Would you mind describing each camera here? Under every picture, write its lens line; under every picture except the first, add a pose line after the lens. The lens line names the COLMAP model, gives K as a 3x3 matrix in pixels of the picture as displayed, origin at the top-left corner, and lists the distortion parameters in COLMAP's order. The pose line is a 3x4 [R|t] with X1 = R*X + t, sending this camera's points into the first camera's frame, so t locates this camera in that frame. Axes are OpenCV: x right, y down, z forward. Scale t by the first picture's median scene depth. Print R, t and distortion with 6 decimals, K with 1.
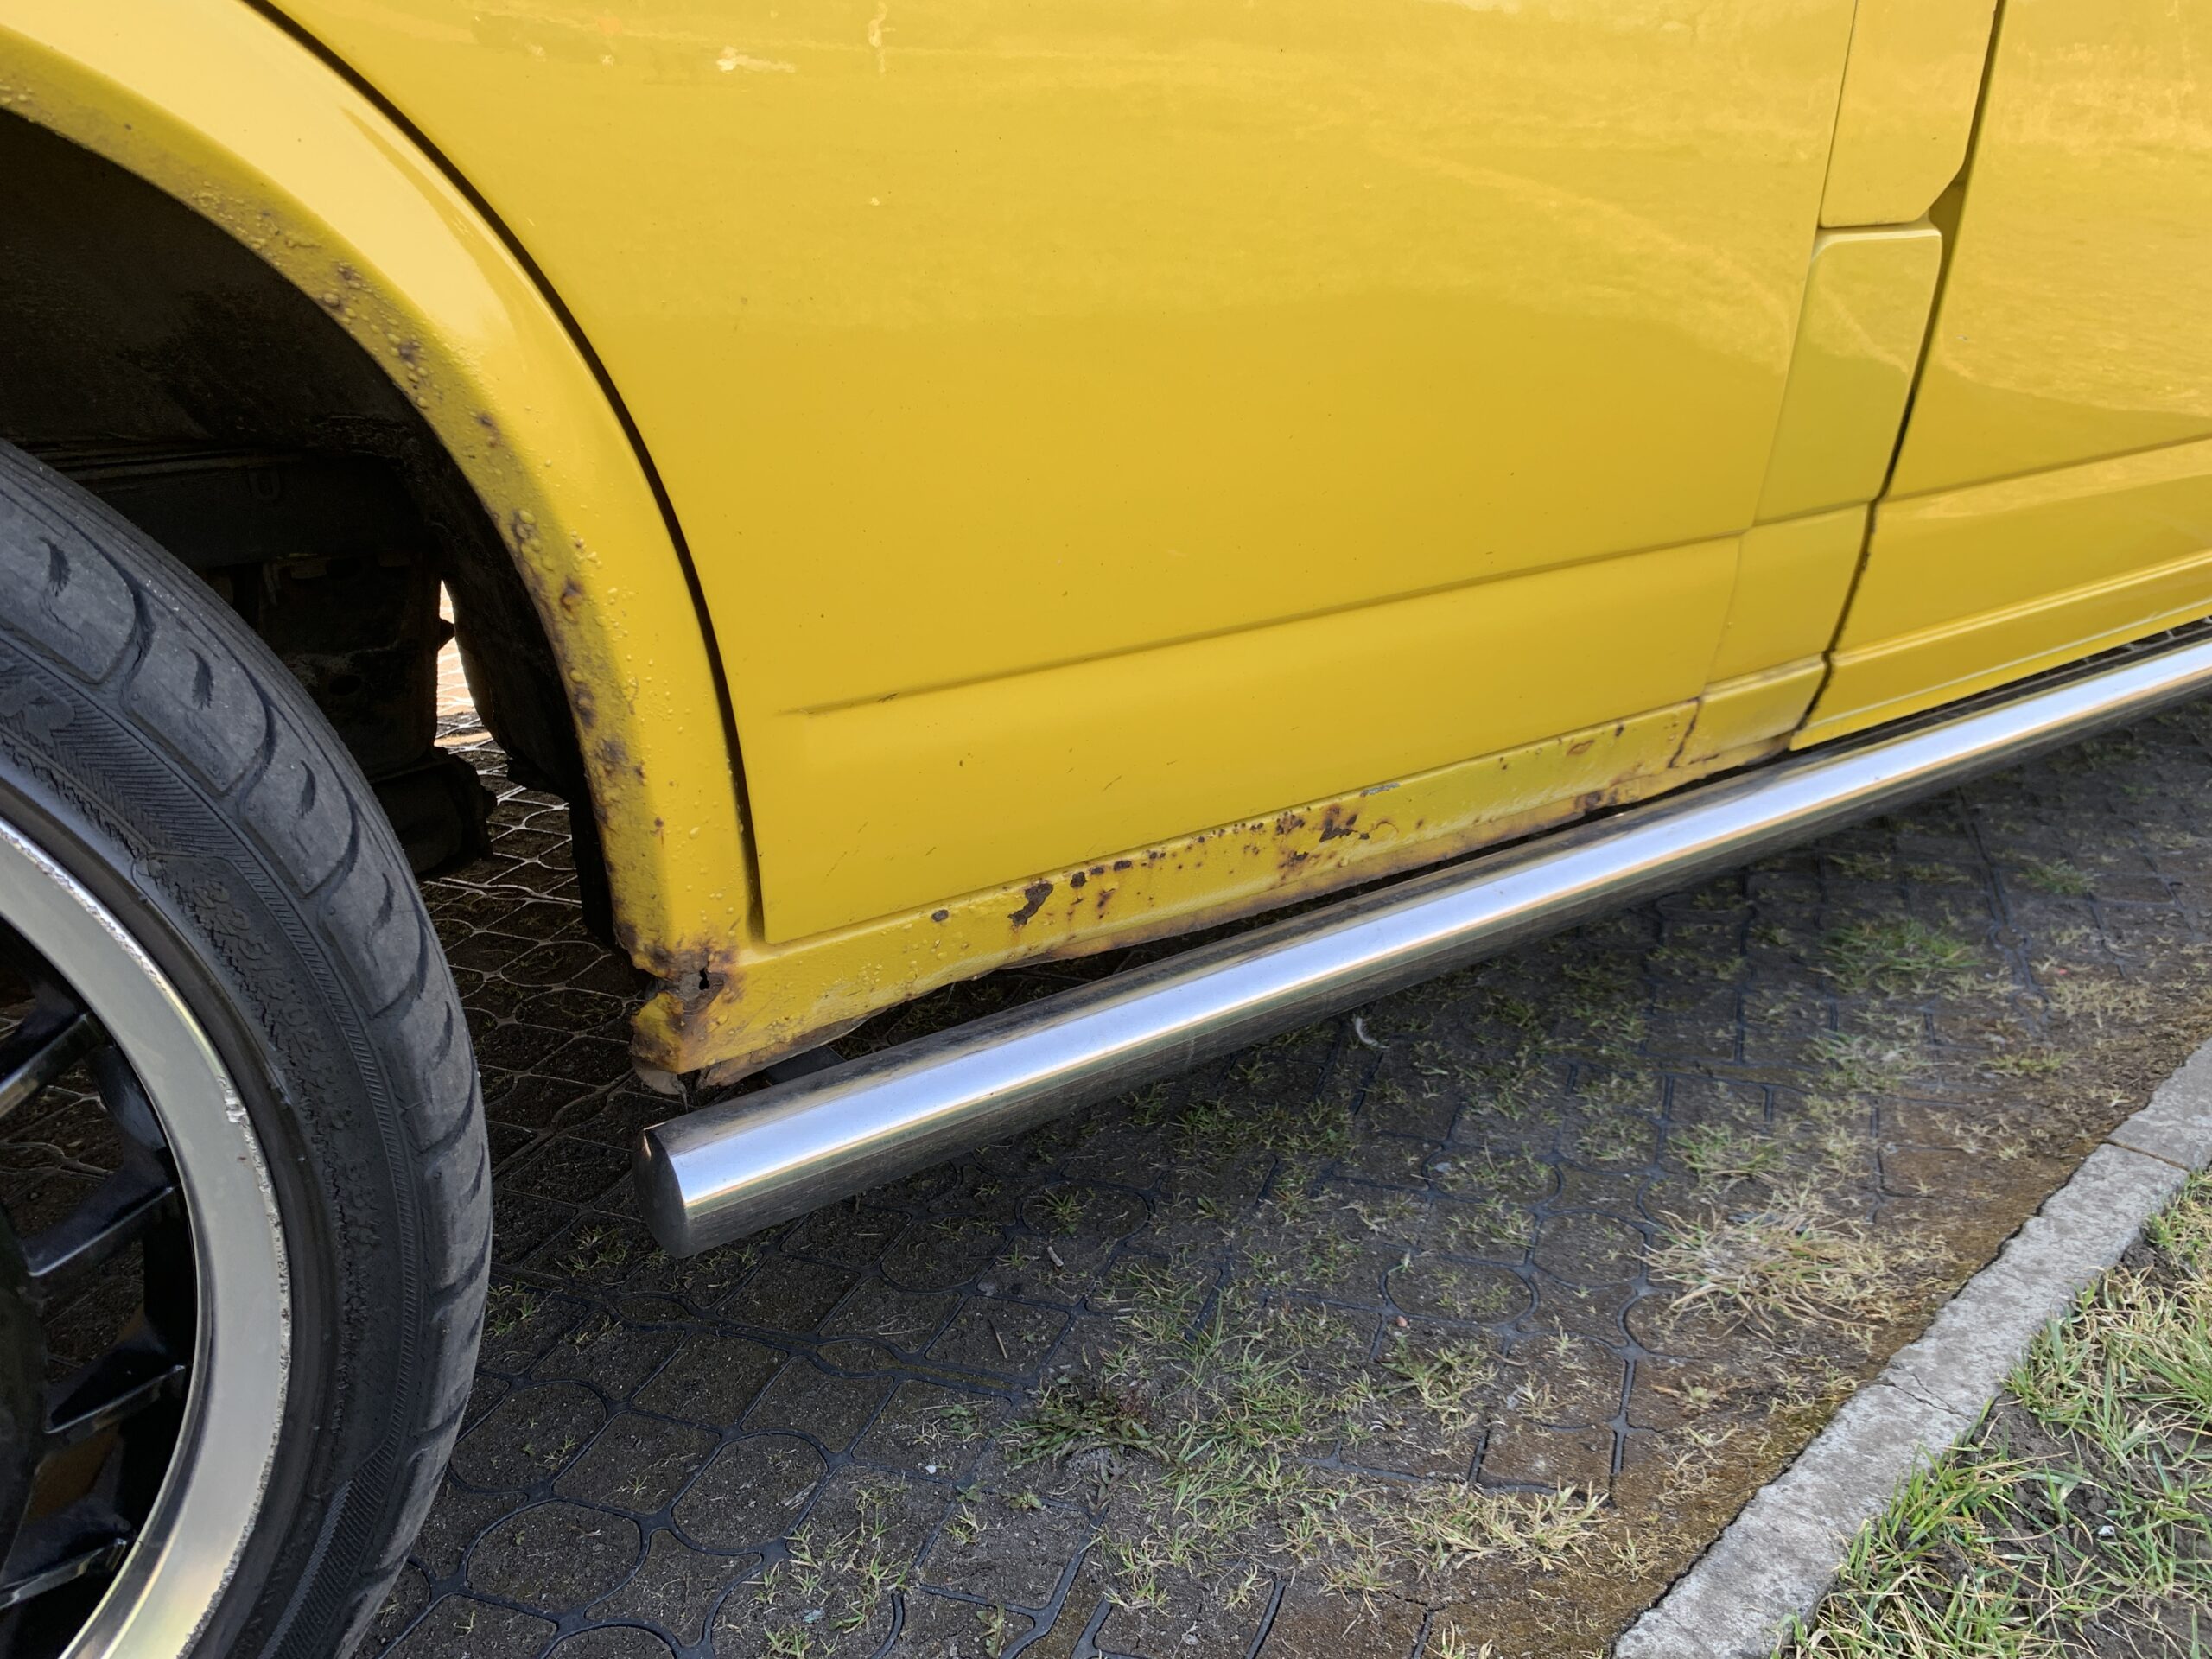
lens RADIAL K [[1700.7, 0, 1107.3], [0, 1700.7, 841.0], [0, 0, 1]] dist [0.013603, -0.015514]
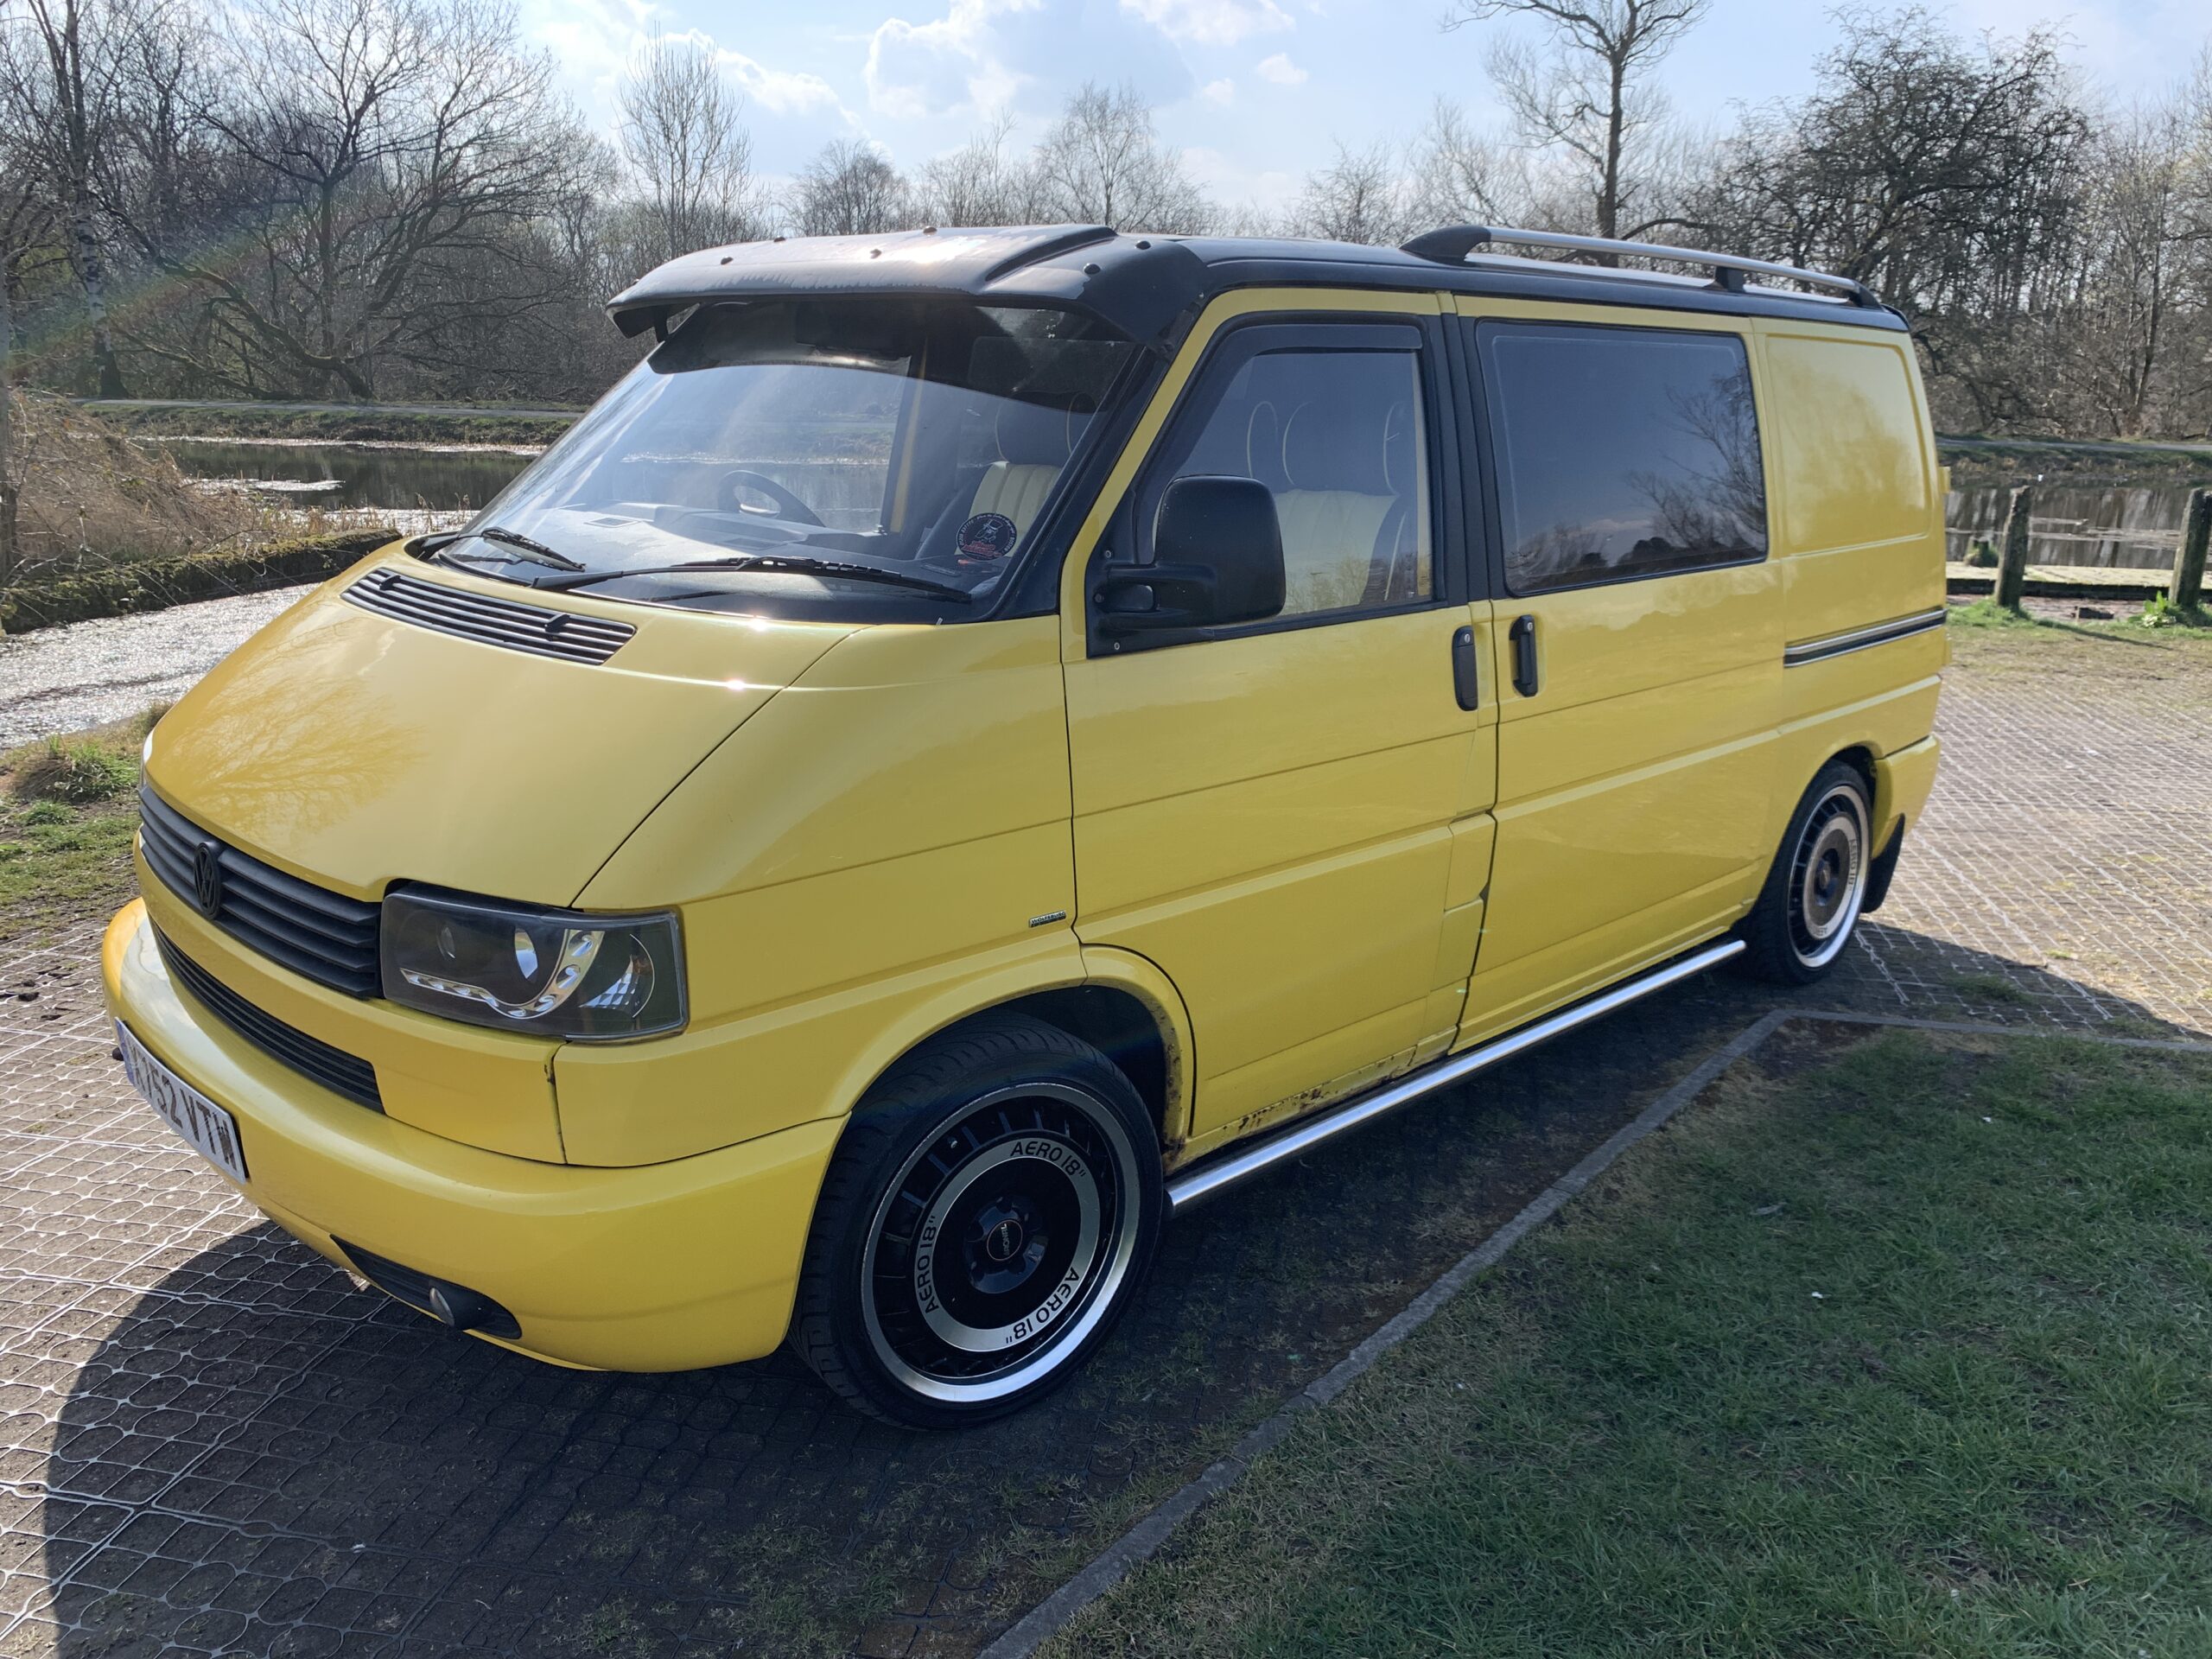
lens RADIAL K [[1700.7, 0, 1102.5], [0, 1700.7, 825.7], [0, 0, 1]] dist [0.013603, -0.015514]
pose [[0.988387, -0.007431, 0.151777, -0.766424], [0.024324, 0.993661, -0.109753, -0.174238], [-0.149999, 0.112170, 0.982302, -2.240492]]
